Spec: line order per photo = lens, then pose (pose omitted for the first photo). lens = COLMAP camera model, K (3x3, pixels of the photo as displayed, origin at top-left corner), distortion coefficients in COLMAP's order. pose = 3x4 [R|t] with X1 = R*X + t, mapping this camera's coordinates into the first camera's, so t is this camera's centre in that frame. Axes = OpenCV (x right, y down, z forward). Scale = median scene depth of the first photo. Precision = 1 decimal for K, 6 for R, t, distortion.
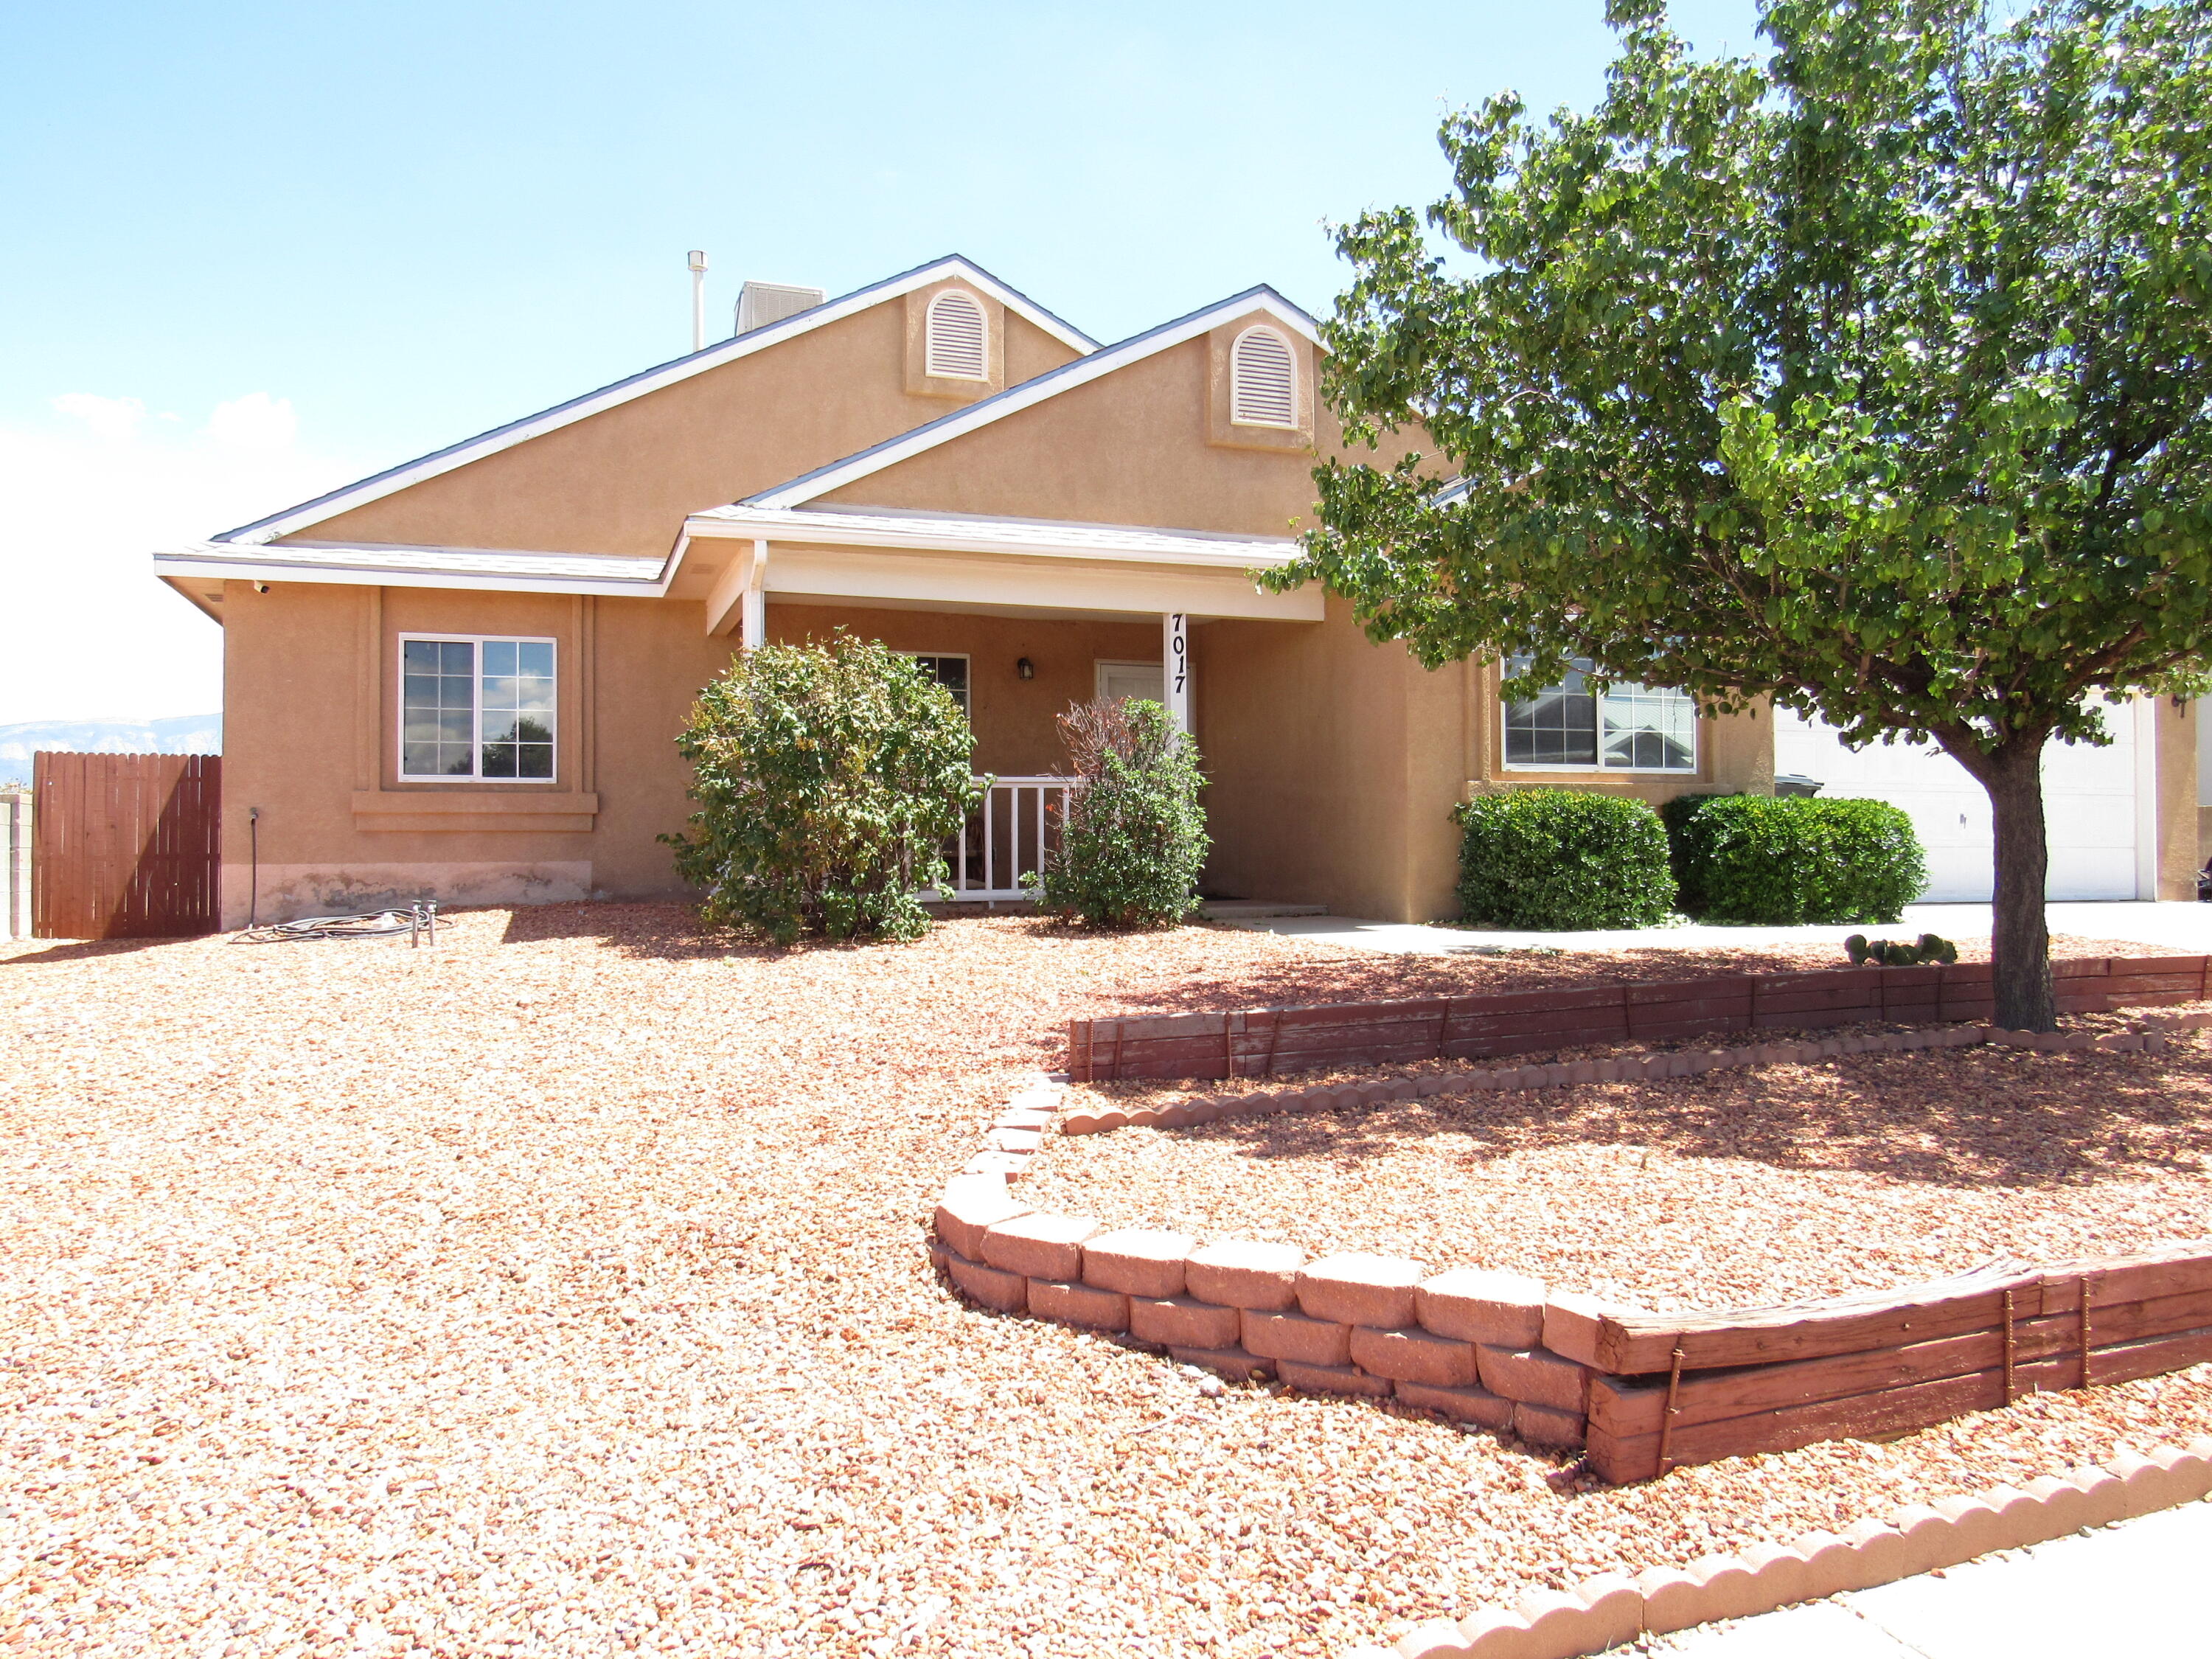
lens RADIAL K [[1562.0, 0, 1103.9], [0, 1562.0, 831.0], [0, 0, 1]] dist [-0.017150, -0.000689]
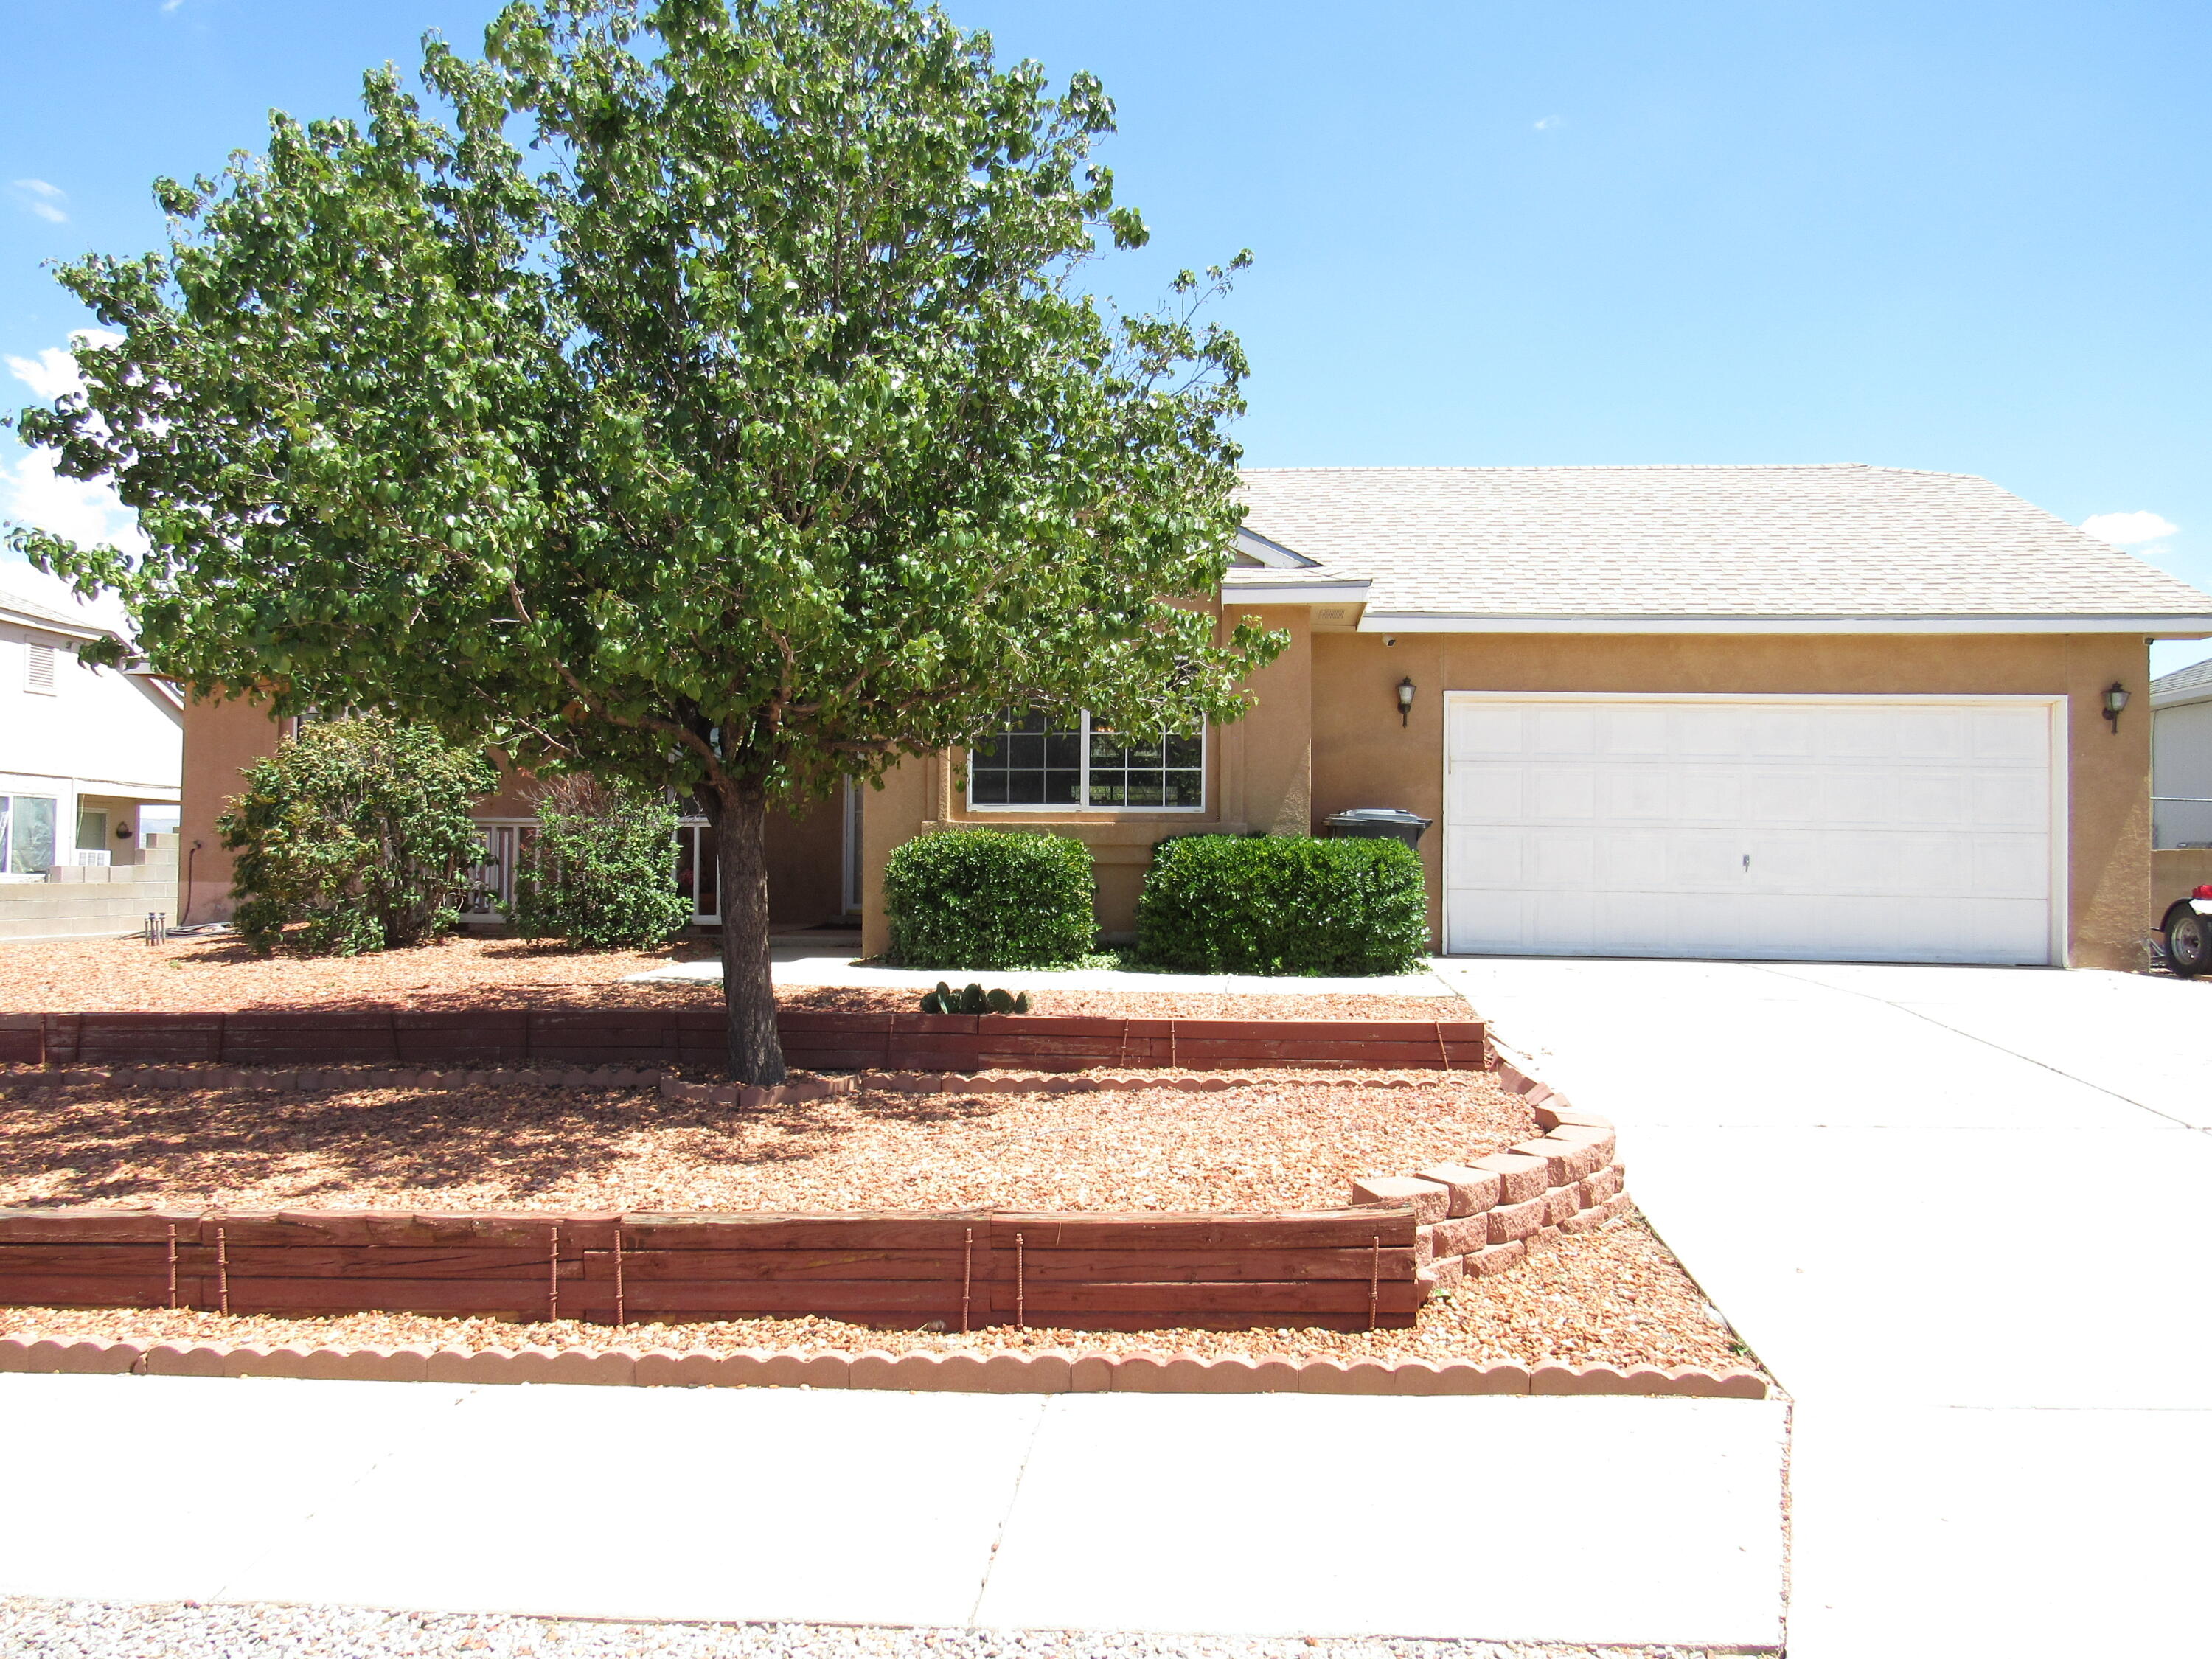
lens RADIAL K [[1562.0, 0, 1128.4], [0, 1562.0, 901.2], [0, 0, 1]] dist [-0.017150, -0.000689]
pose [[0.907608, 0.021561, -0.419264, 0.797066], [-0.007978, 0.999386, 0.034124, -0.015780], [0.419743, -0.027627, 0.907223, 0.117091]]
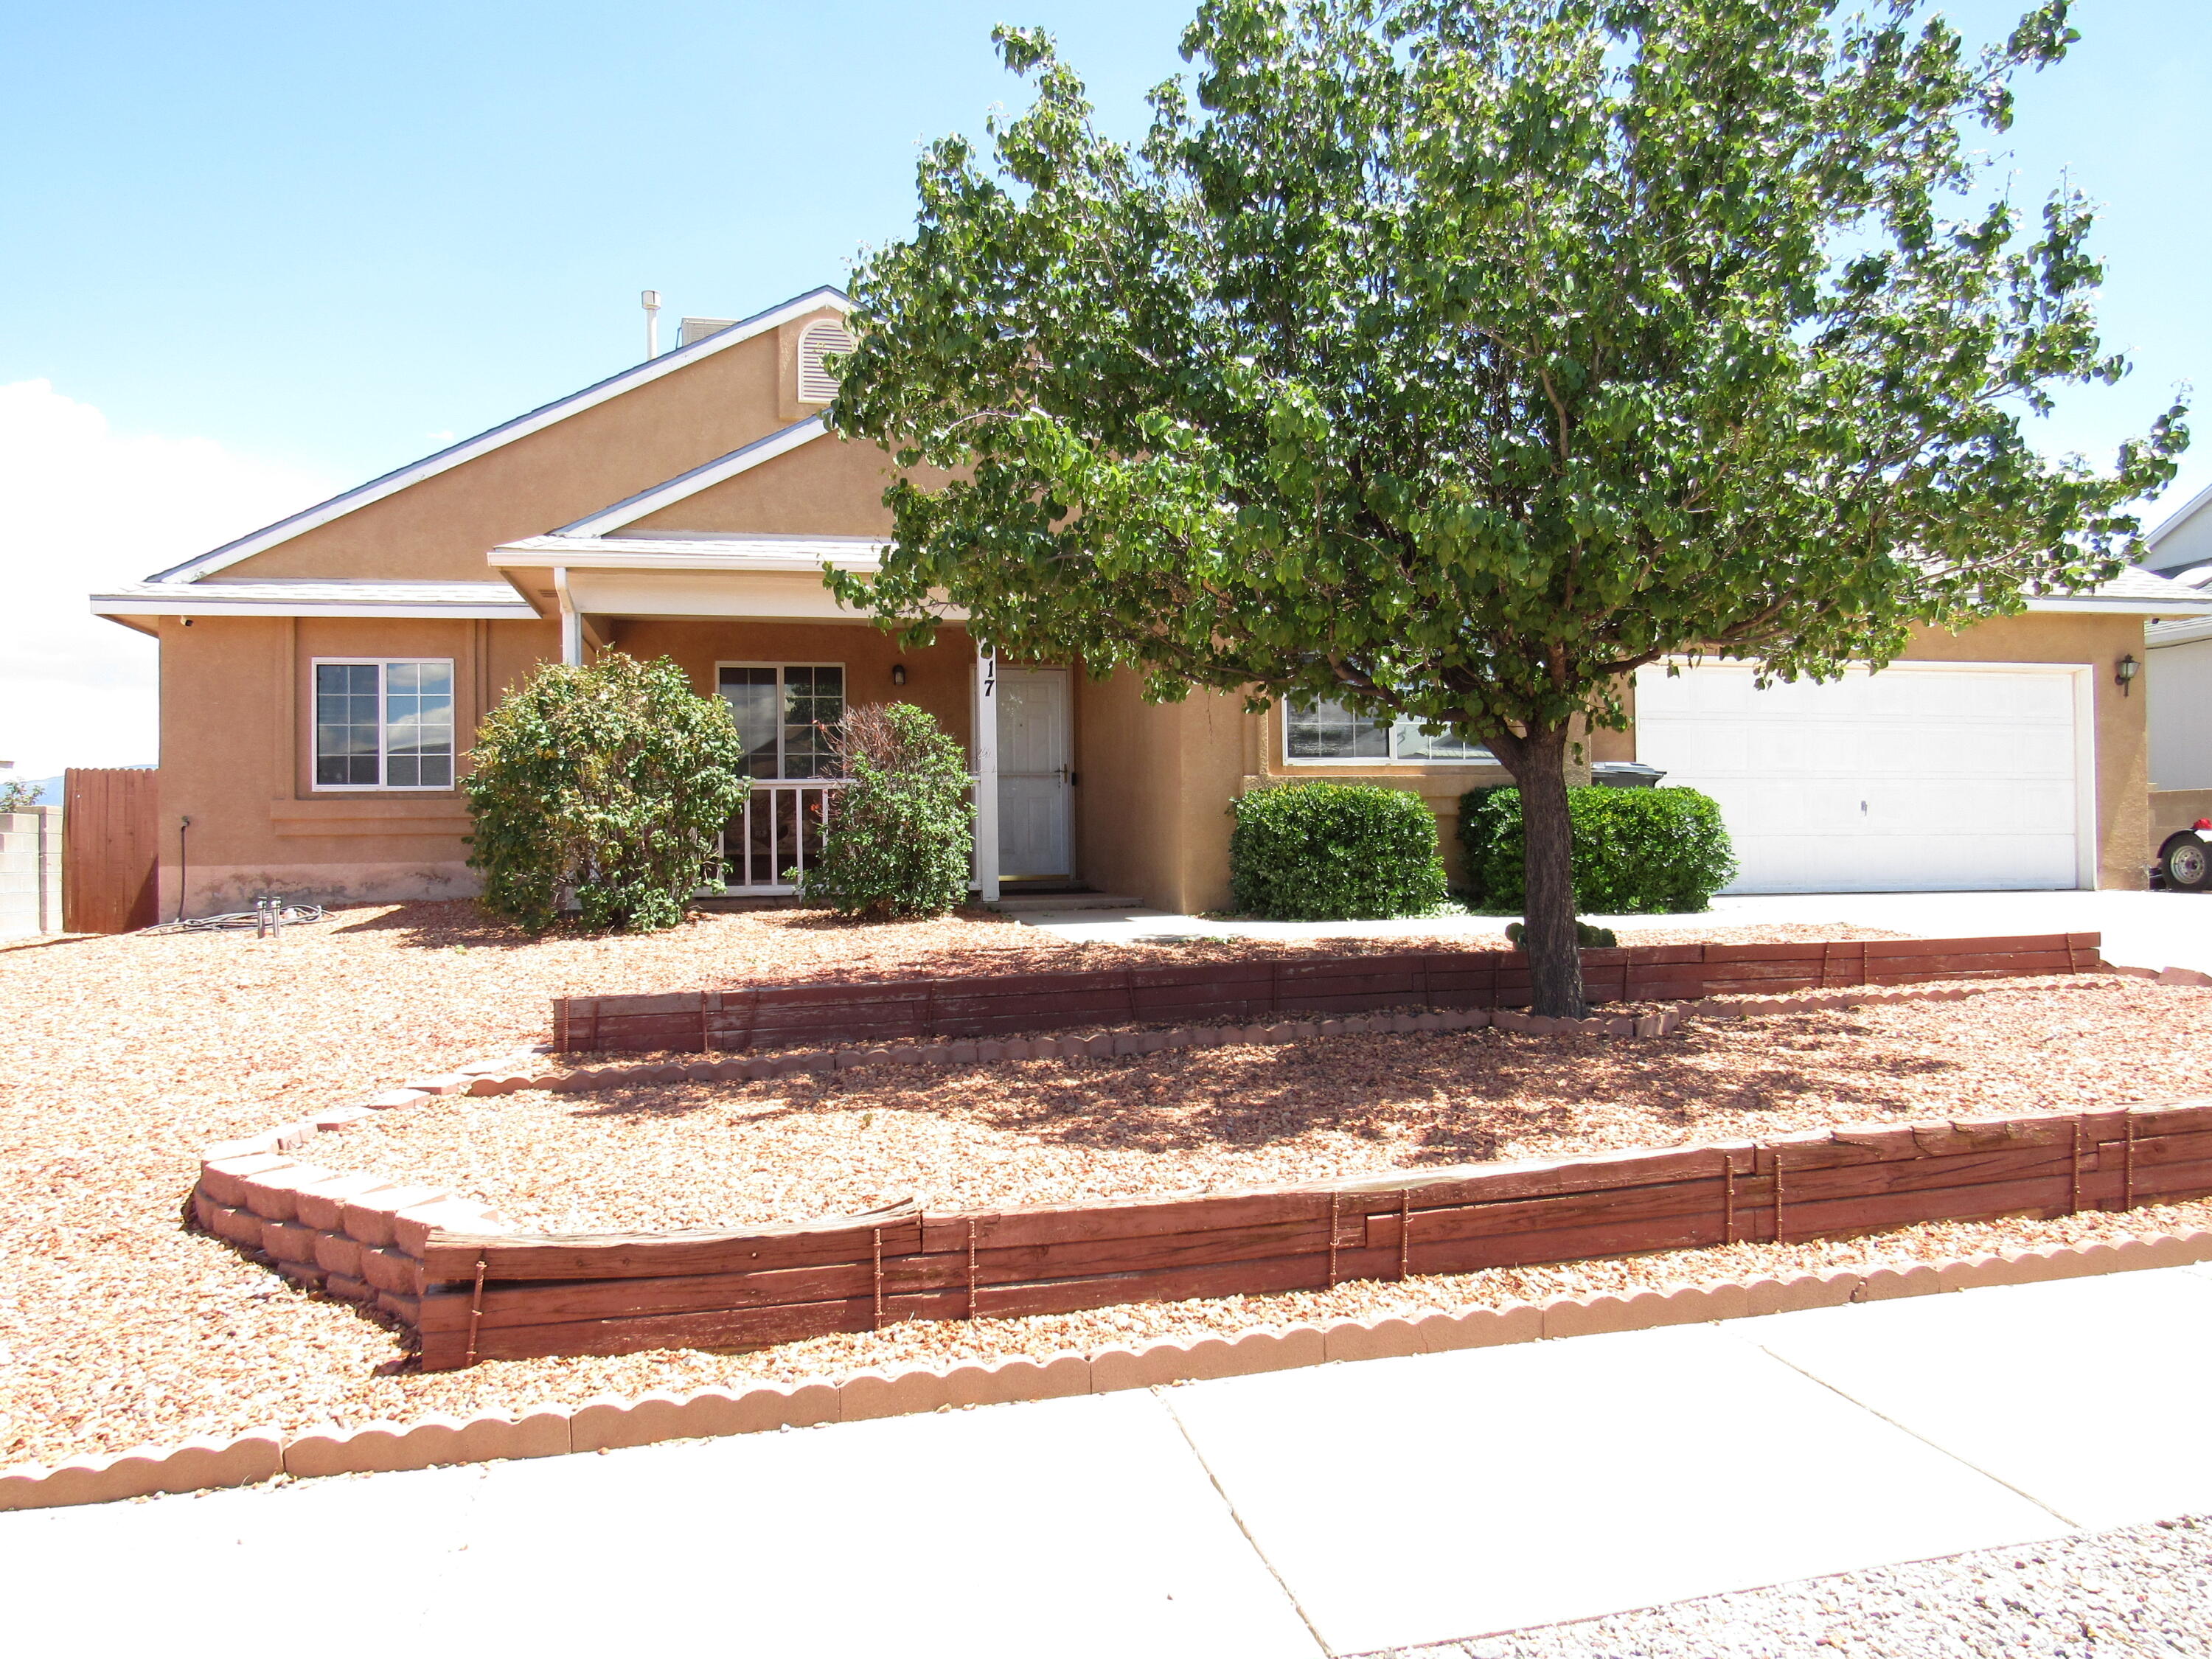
lens RADIAL K [[1562.0, 0, 1107.9], [0, 1562.0, 835.2], [0, 0, 1]] dist [-0.017150, -0.000689]
pose [[0.991204, -0.010514, -0.131921, 0.281191], [0.011162, 0.999929, 0.004176, 0.001642], [0.131868, -0.005612, 0.991251, -0.033484]]
